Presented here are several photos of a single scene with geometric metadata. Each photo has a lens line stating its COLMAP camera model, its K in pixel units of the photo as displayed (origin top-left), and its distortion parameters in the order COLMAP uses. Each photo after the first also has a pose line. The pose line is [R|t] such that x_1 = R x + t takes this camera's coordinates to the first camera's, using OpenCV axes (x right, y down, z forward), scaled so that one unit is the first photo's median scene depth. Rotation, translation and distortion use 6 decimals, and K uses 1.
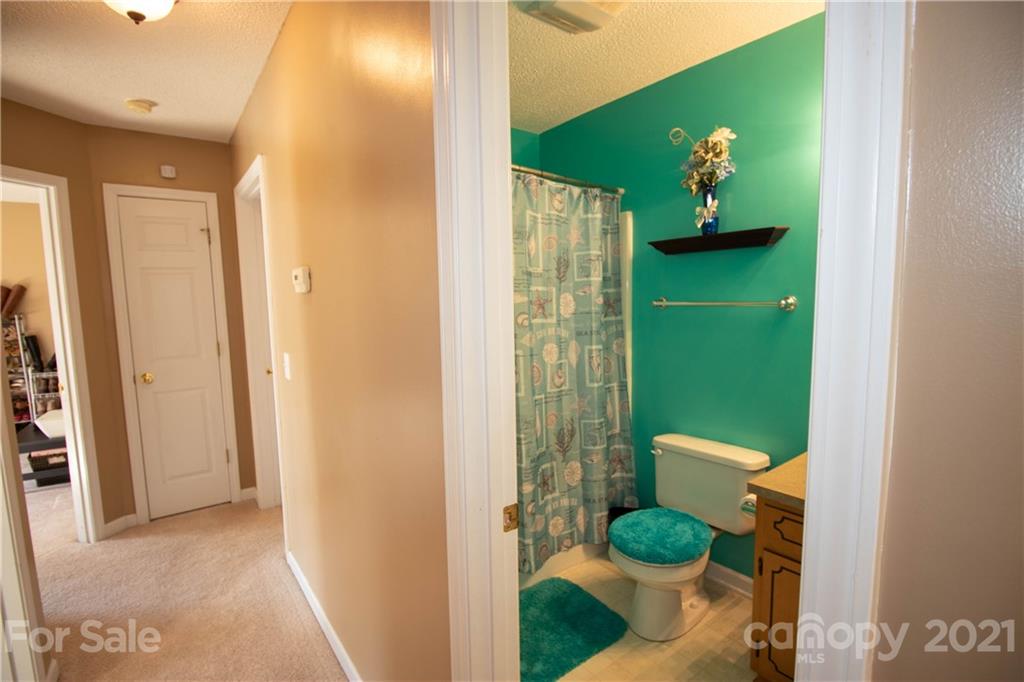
lens RADIAL K [[473.6, 0, 513.3], [0, 473.6, 342.6], [0, 0, 1]] dist [-0.002312, -0.012186]
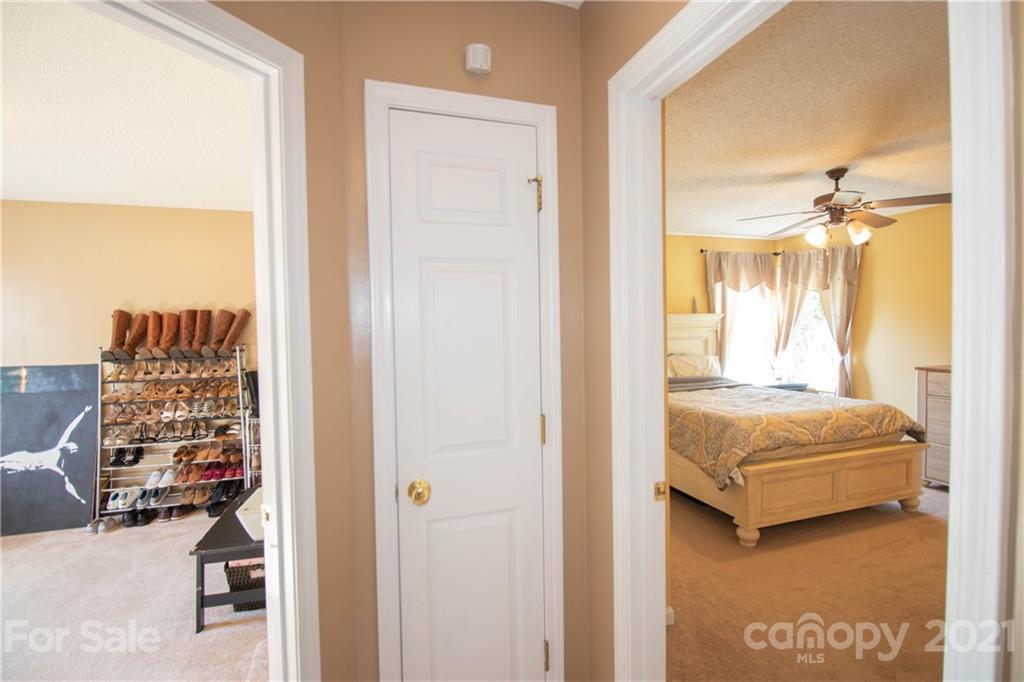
lens RADIAL K [[473.6, 0, 513.1], [0, 473.6, 343.9], [0, 0, 1]] dist [-0.002312, -0.012186]
pose [[0.948282, 0.011939, -0.317203, -0.340840], [-0.032951, 0.997596, -0.060958, -0.027903], [0.315713, 0.068258, 0.946396, 0.360435]]
